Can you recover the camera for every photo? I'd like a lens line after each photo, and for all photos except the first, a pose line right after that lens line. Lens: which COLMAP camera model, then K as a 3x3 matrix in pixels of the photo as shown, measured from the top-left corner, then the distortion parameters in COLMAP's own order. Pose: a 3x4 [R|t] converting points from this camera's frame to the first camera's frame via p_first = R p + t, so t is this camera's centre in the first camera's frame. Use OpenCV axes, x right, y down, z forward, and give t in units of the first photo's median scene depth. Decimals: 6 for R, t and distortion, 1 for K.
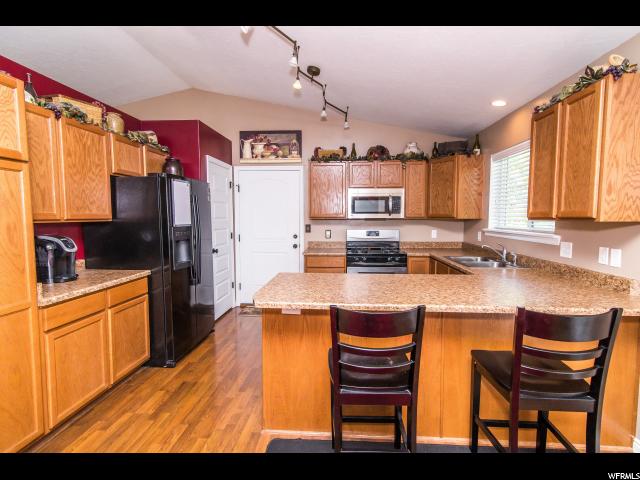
lens RADIAL K [[318.1, 0, 320.0], [0, 318.1, 240.0], [0, 0, 1]] dist [-0.001587, -0.000334]
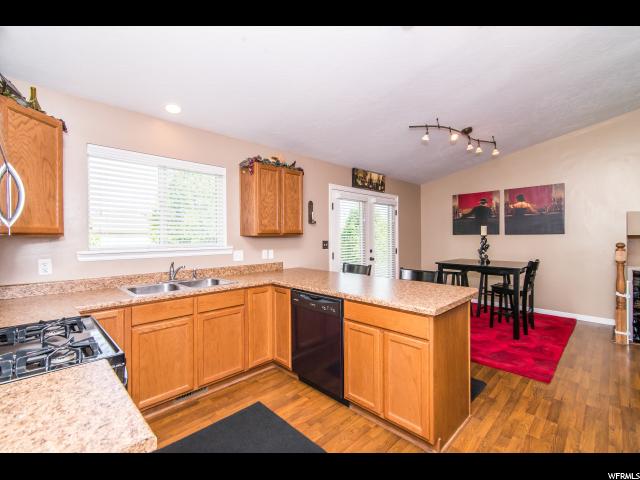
lens RADIAL K [[289.4, 0, 320.0], [0, 289.4, 240.0], [0, 0, 1]] dist [0.017133, 0.000056]
pose [[-0.749892, -0.012324, 0.661446, -0.377946], [0.050254, 0.995876, 0.075528, -0.119080], [-0.659649, 0.089879, -0.746180, 1.687939]]
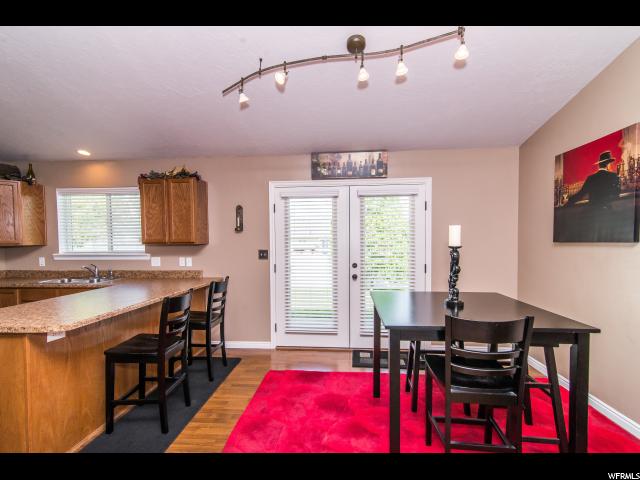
lens RADIAL K [[310.2, 0, 321.6], [0, 310.2, 252.5], [0, 0, 1]] dist [0.020235, -0.000056]
pose [[0.023400, -0.046459, 0.998646, -0.827076], [0.083576, 0.995514, 0.044355, -0.016722], [-0.996227, 0.082425, 0.027178, 0.073728]]
